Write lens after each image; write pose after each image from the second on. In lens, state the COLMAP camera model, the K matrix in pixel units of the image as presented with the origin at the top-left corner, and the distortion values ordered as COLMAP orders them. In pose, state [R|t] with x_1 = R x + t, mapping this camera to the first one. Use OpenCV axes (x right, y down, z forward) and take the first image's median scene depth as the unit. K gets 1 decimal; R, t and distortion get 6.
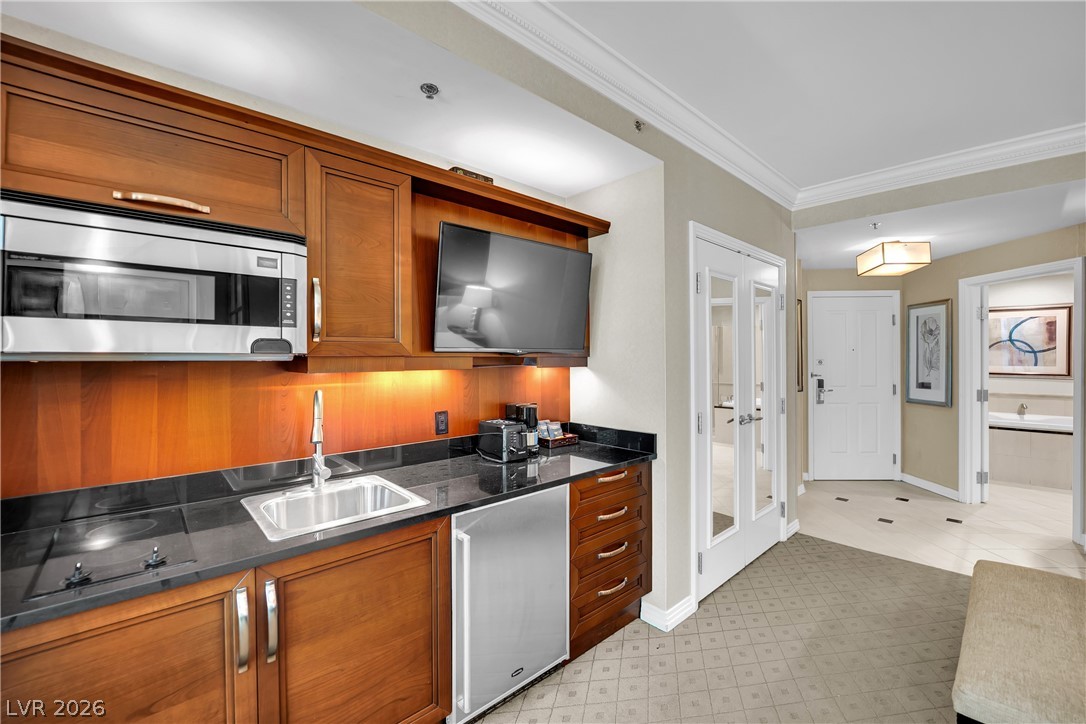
lens RADIAL K [[442.9, 0, 530.0], [0, 442.9, 361.0], [0, 0, 1]] dist [-0.023844, 0.001774]
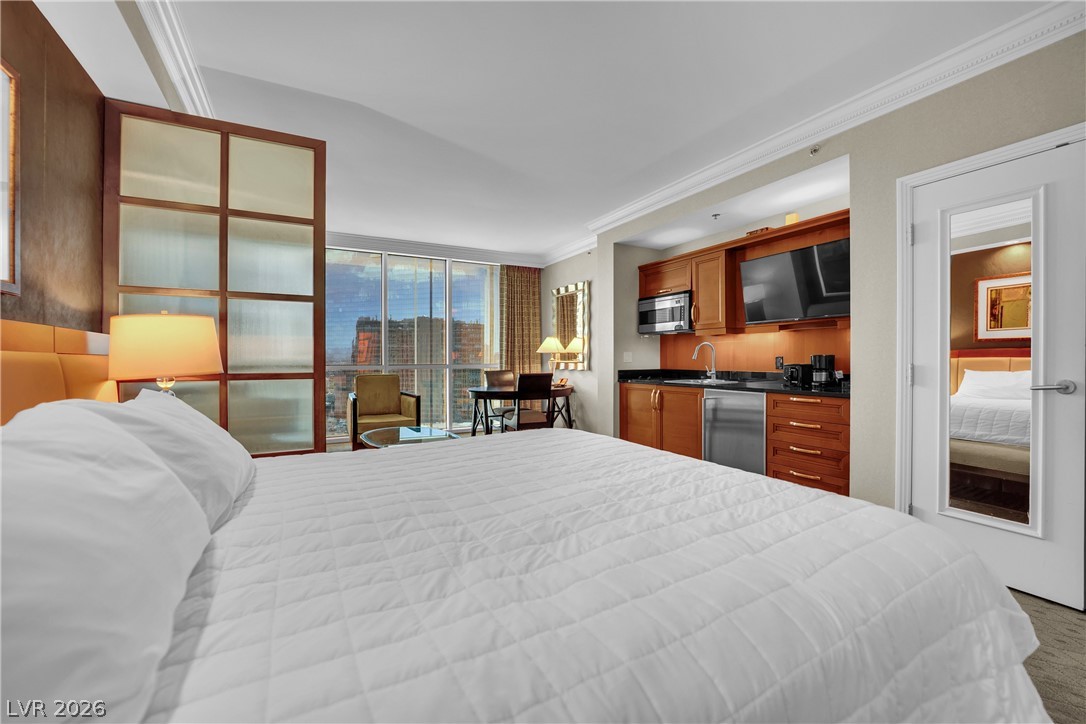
lens RADIAL K [[442.9, 0, 524.8], [0, 442.9, 370.6], [0, 0, 1]] dist [-0.023844, 0.001774]
pose [[-0.261824, 0.029261, -0.964672, 1.545573], [0.000054, 0.999541, 0.030304, 0.100778], [0.965116, 0.007882, -0.261705, 0.404296]]
